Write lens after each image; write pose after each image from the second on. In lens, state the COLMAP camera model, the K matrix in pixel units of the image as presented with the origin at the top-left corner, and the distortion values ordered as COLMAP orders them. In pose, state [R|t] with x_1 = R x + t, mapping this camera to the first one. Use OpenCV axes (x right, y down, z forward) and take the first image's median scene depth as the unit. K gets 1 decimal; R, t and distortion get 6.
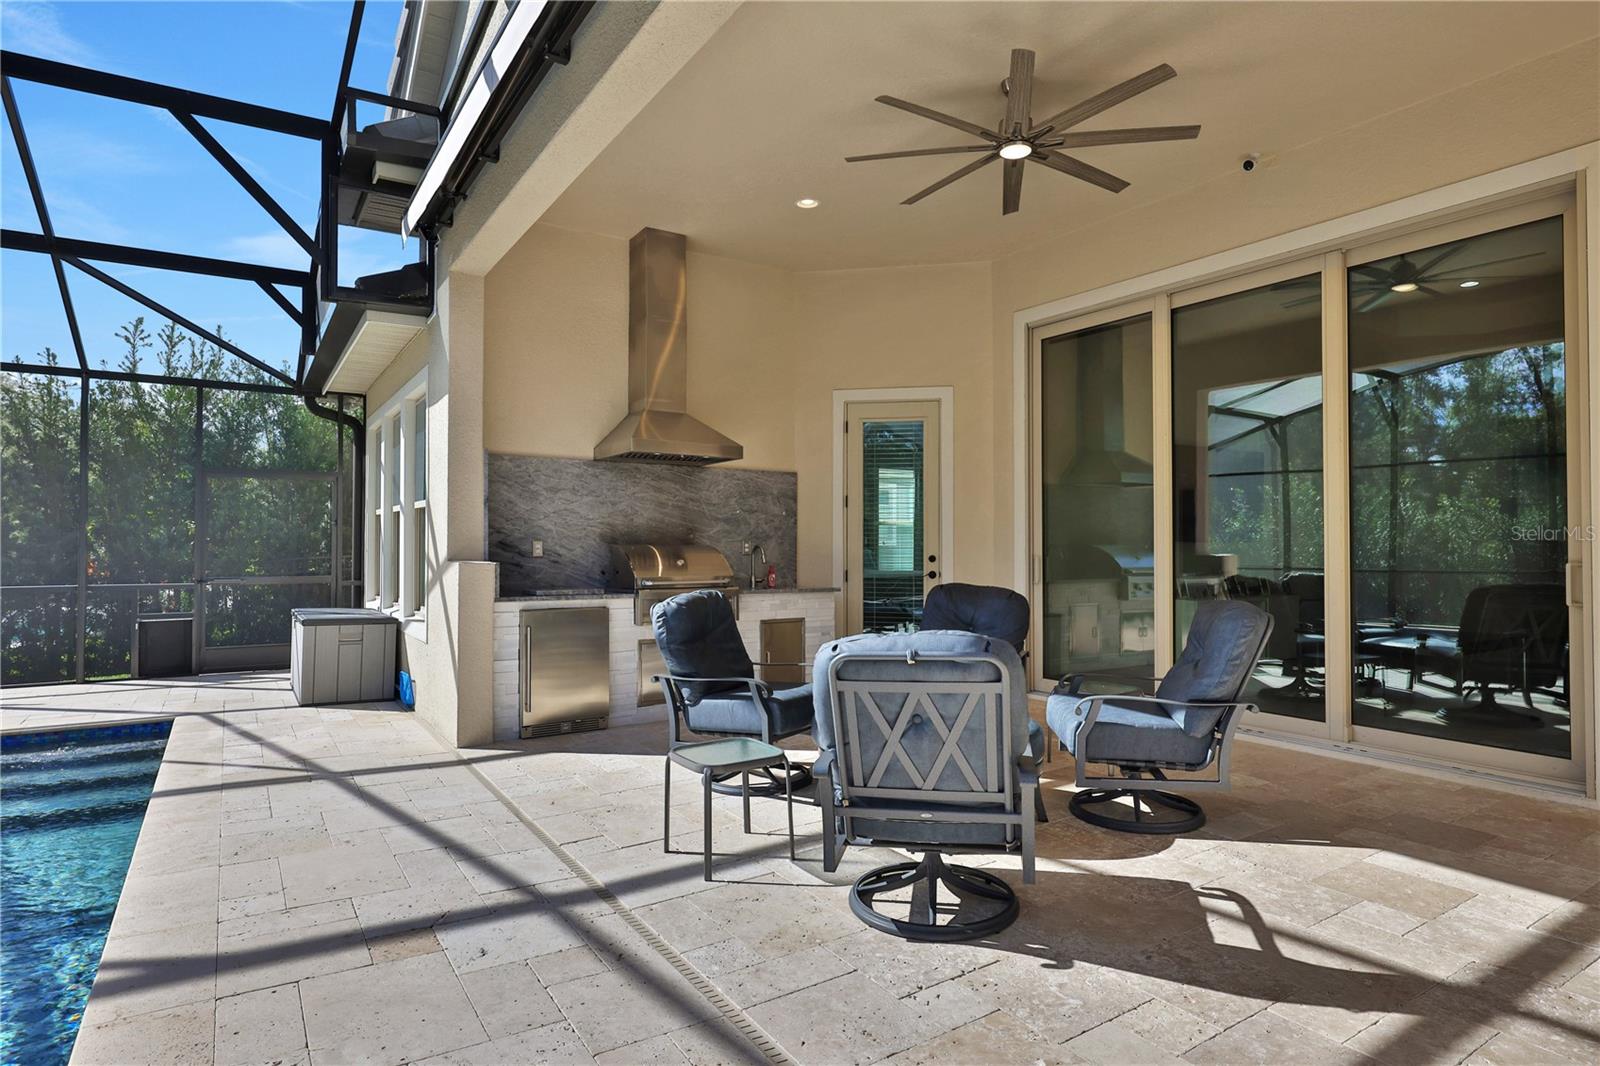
lens RADIAL K [[877.0, 0, 800.4], [0, 877.0, 529.6], [0, 0, 1]] dist [0.001963, 0.000947]
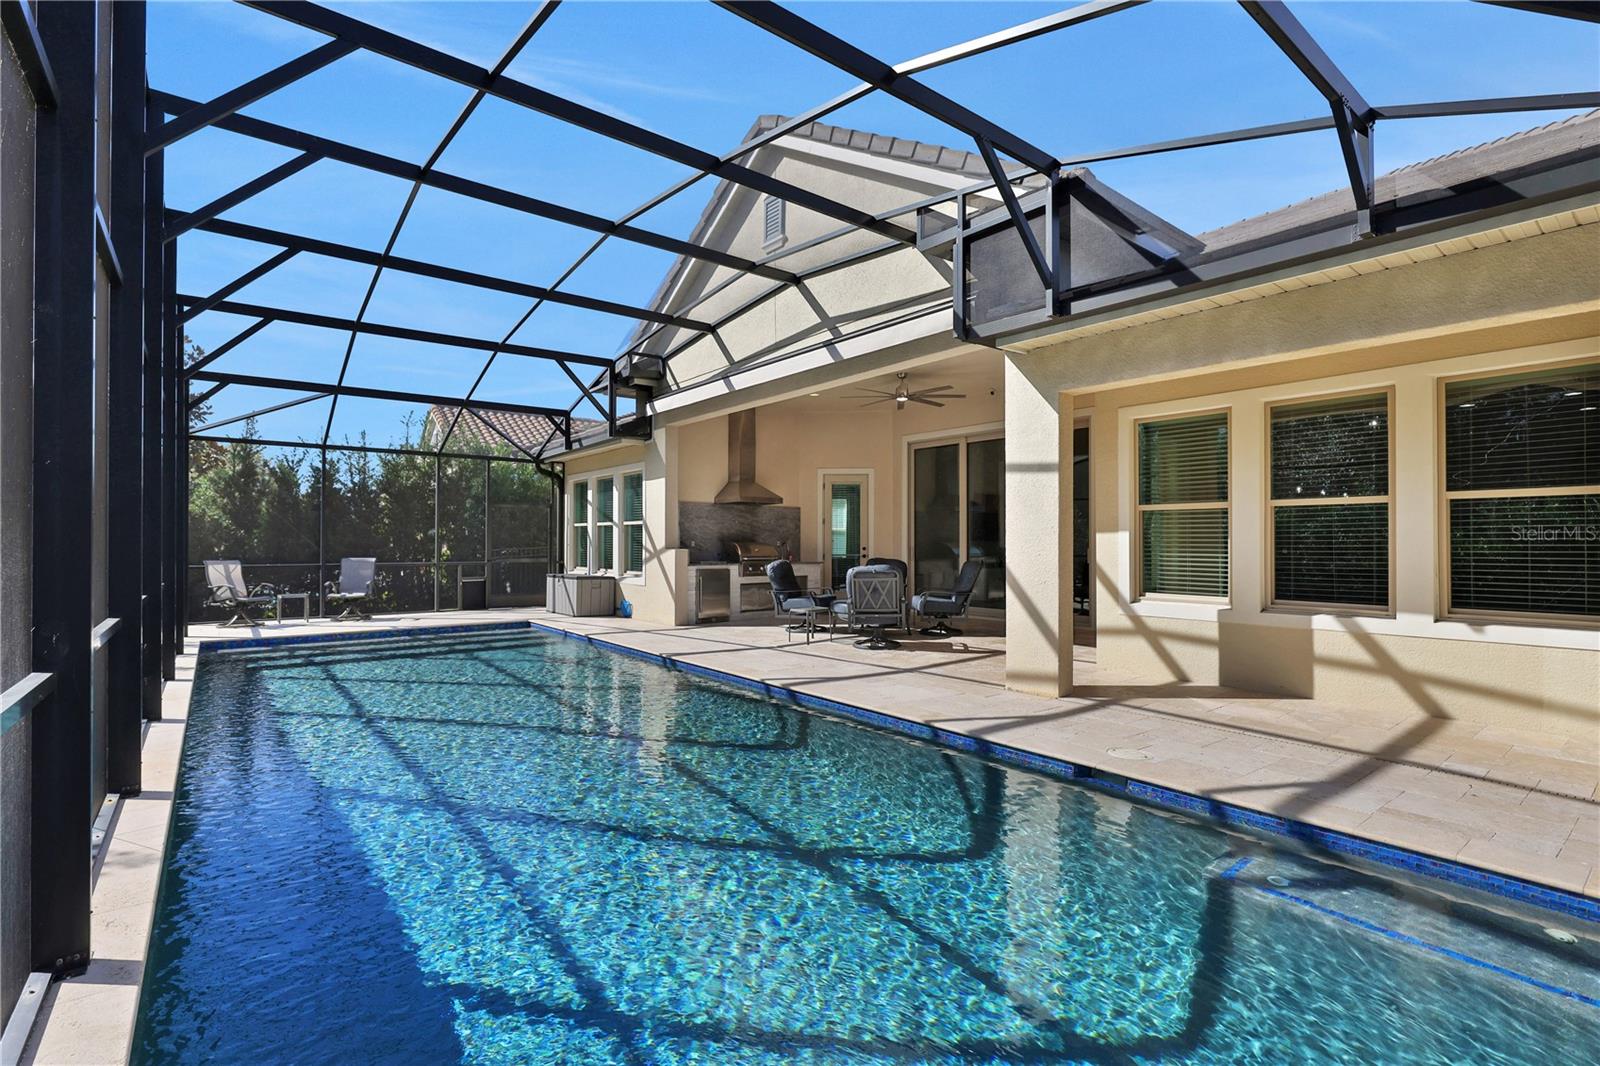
lens RADIAL K [[731.4, 0, 800.0], [0, 731.4, 533.0], [0, 0, 1]] dist [-0.000067, -0.000004]
pose [[0.995452, 0.000988, 0.095259, -0.196375], [-0.001493, 0.999985, 0.005235, -0.015473], [-0.095253, -0.005354, 0.995439, -0.847663]]
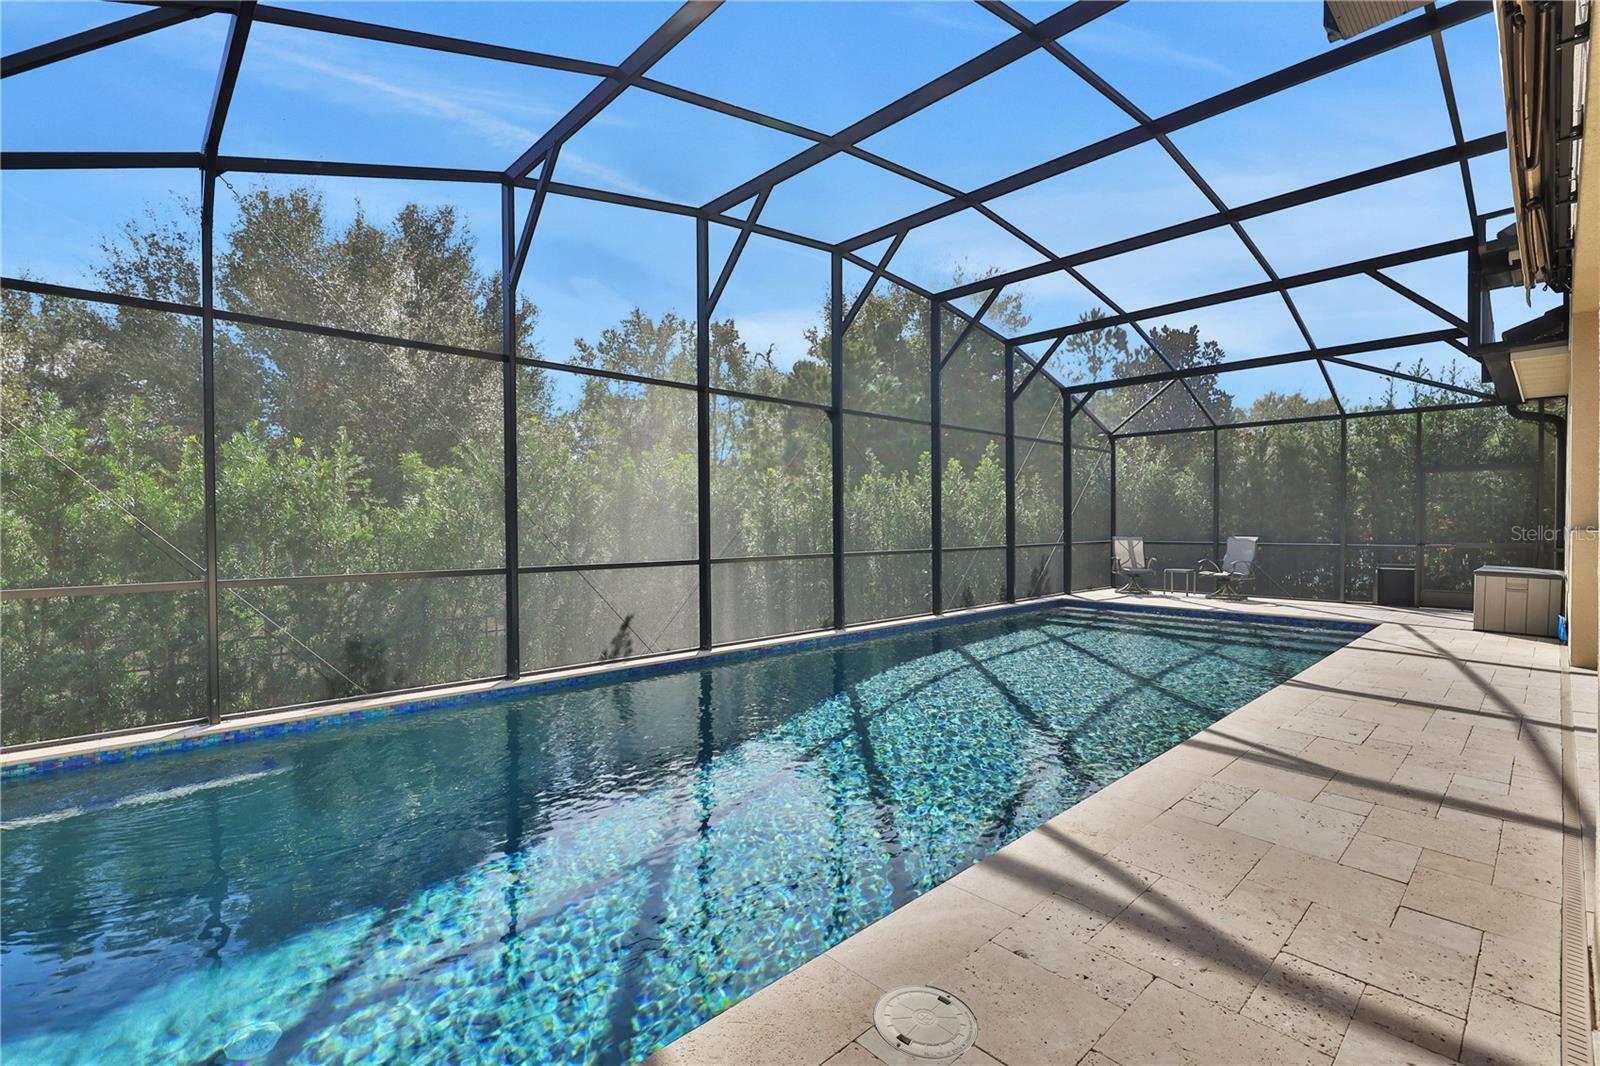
lens RADIAL K [[718.8, 0, 800.0], [0, 718.8, 533.0], [0, 0, 1]] dist [0.001285, -0.000019]
pose [[0.184088, 0.011134, -0.982847, 0.392154], [0.019637, 0.999695, 0.015002, 0.000742], [0.982714, -0.022062, 0.183813, -0.306760]]
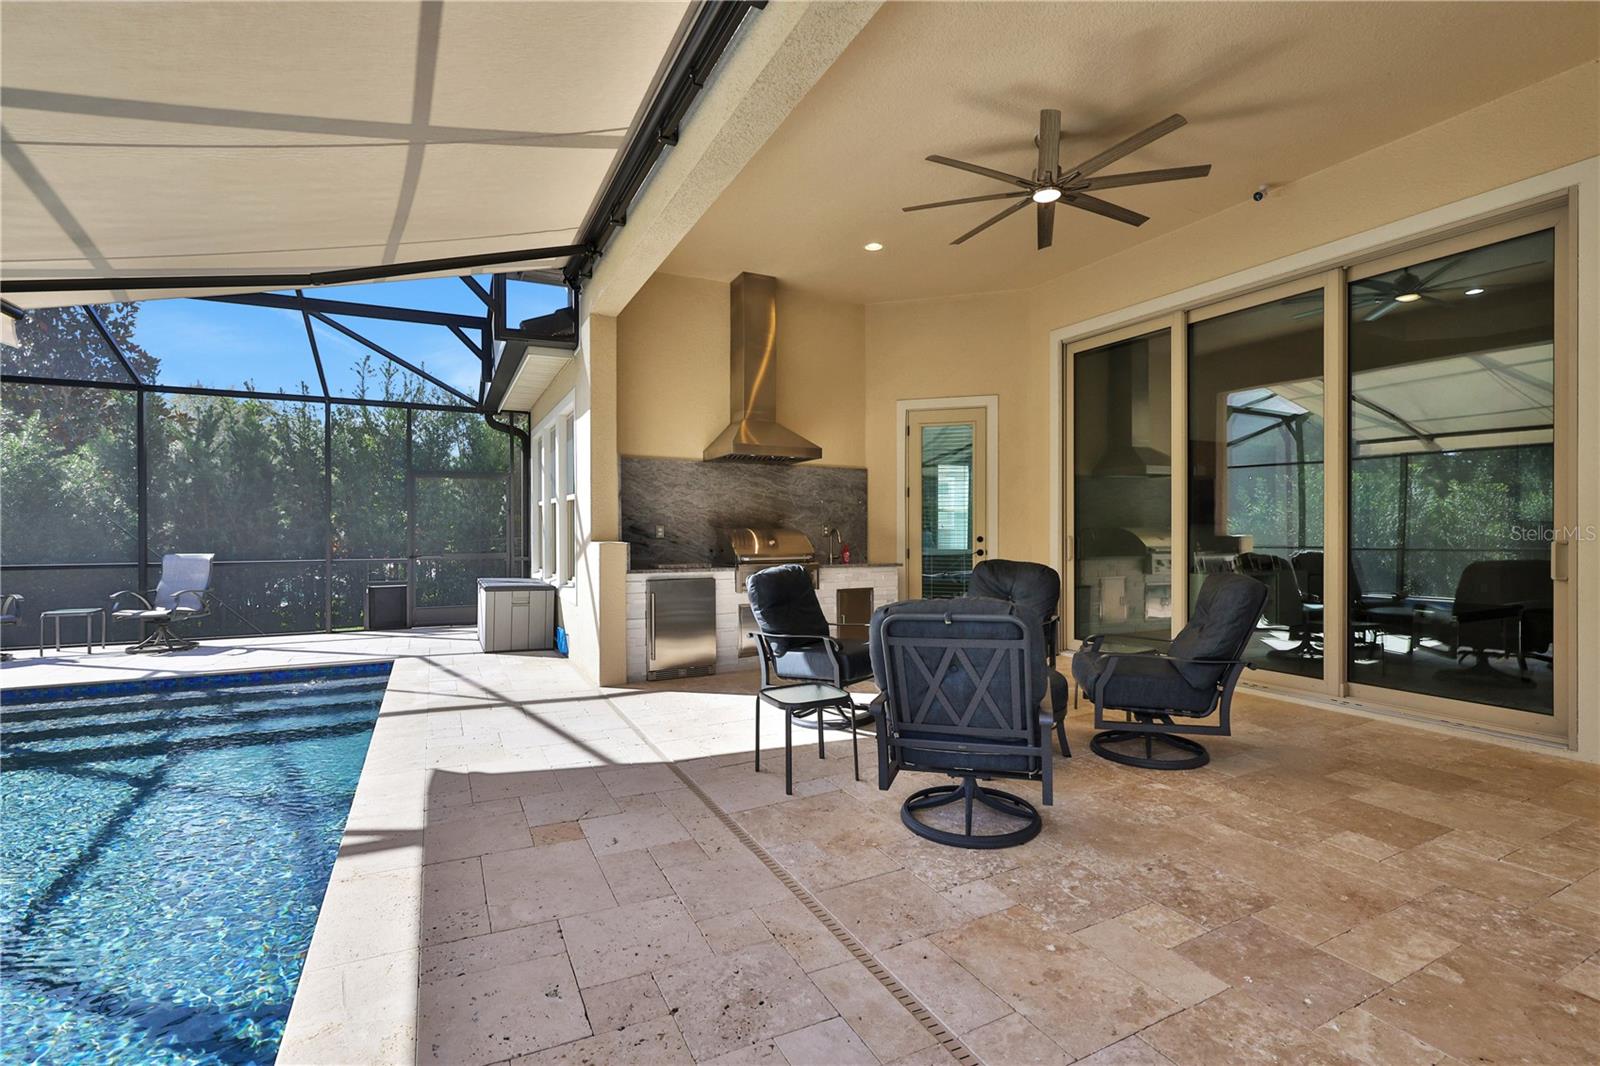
lens RADIAL K [[718.8, 0, 800.0], [0, 718.8, 533.0], [0, 0, 1]] dist [0.001285, -0.000019]
pose [[0.994347, -0.002847, -0.106145, 0.010655], [0.005410, 0.999701, 0.023862, -0.000033], [0.106046, -0.024301, 0.994064, -0.008809]]
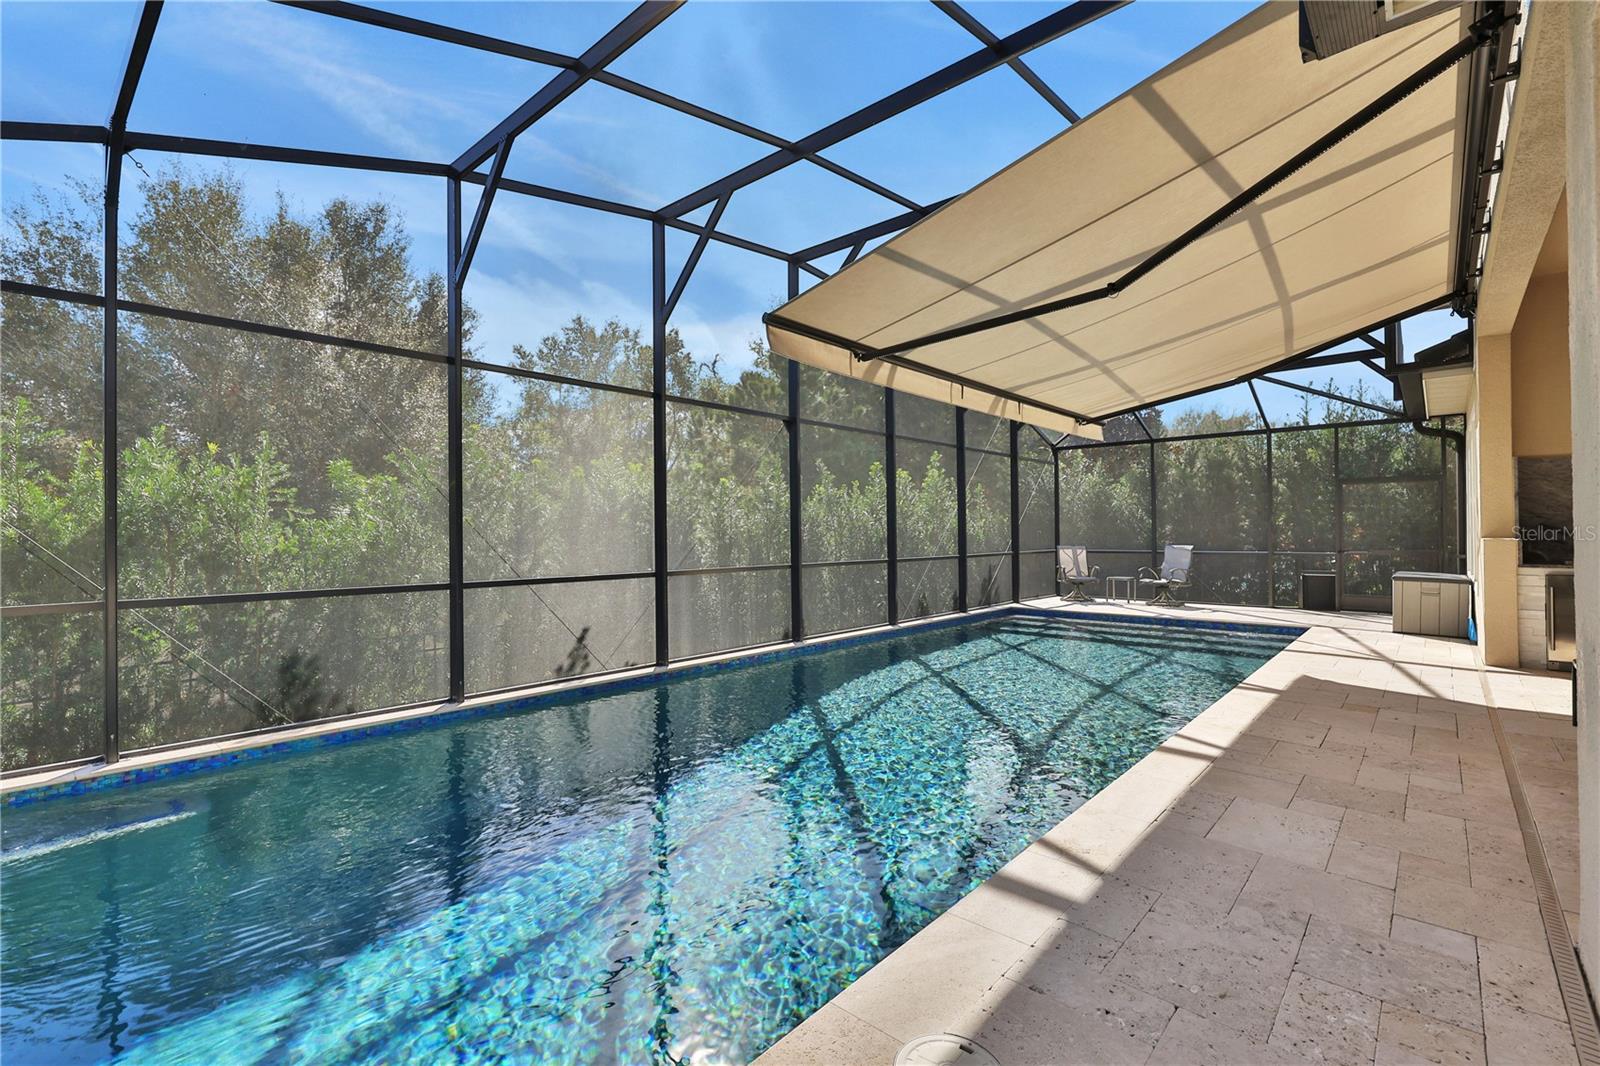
lens RADIAL K [[715.1, 0, 806.0], [0, 715.1, 528.0], [0, 0, 1]] dist [0.000376, -0.000329]
pose [[0.270233, -0.010891, -0.962733, 0.362111], [0.023271, 0.999718, -0.004778, -0.000069], [0.962514, -0.021113, 0.270410, -0.326522]]
